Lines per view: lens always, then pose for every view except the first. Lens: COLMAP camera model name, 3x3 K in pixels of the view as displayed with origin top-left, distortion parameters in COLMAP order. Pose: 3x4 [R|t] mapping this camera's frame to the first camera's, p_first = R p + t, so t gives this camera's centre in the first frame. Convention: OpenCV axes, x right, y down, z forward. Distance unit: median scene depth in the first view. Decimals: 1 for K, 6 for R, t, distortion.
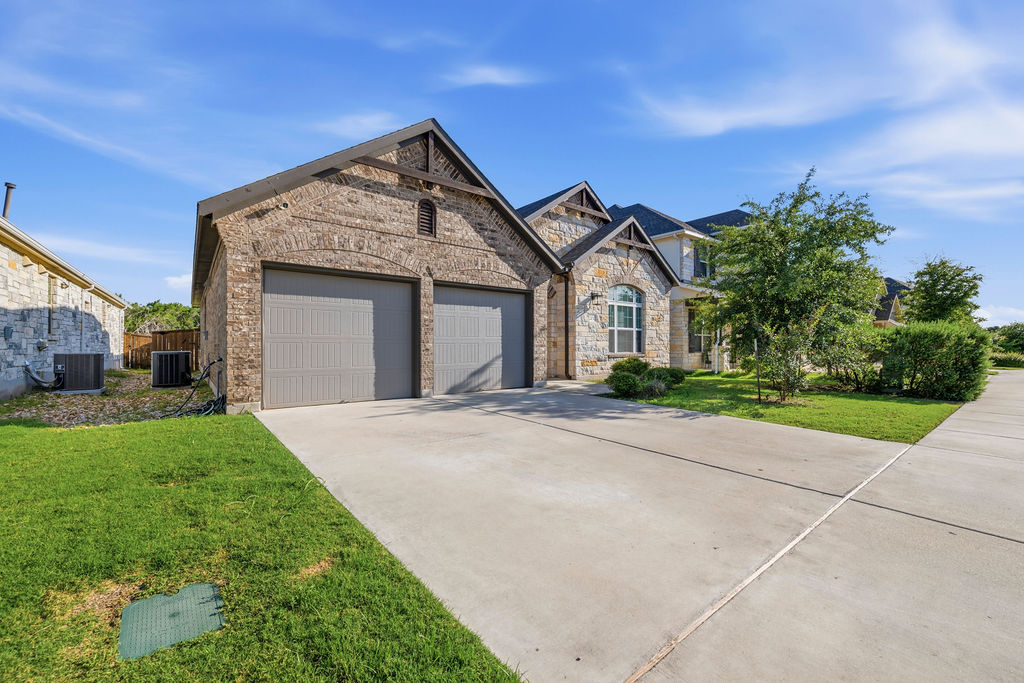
lens RADIAL K [[408.2, 0, 515.0], [0, 408.2, 333.7], [0, 0, 1]] dist [-0.000394, -0.000005]
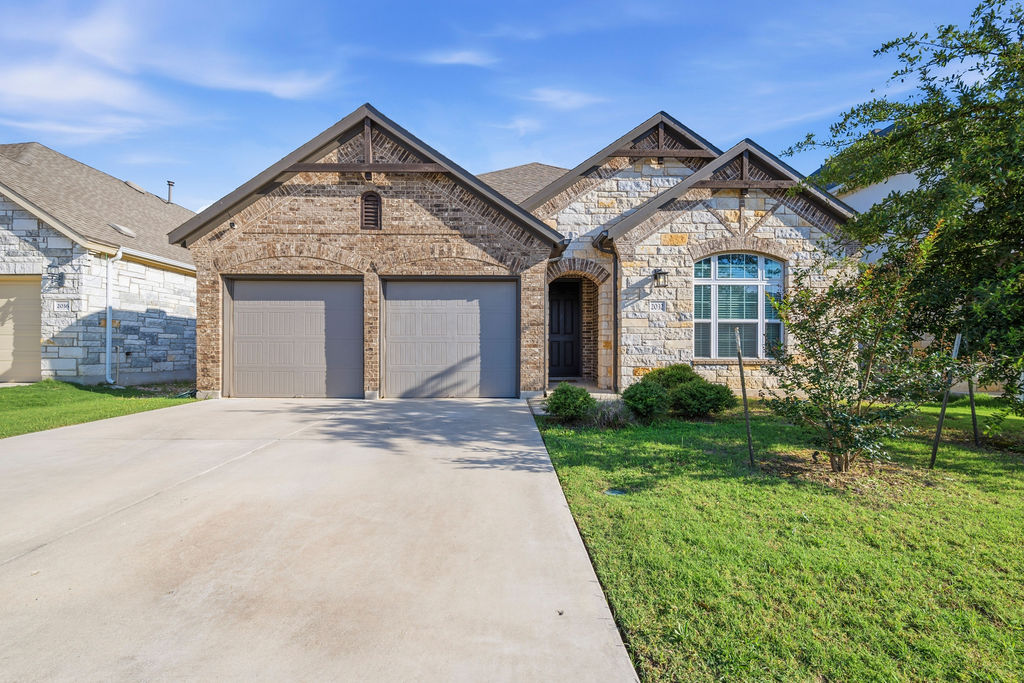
lens RADIAL K [[408.2, 0, 515.0], [0, 408.2, 333.7], [0, 0, 1]] dist [-0.000394, -0.000005]
pose [[0.787259, -0.013175, -0.616481, 0.605160], [0.012584, 0.999907, -0.005299, 0.011537], [0.616494, -0.003586, 0.787352, 0.440007]]
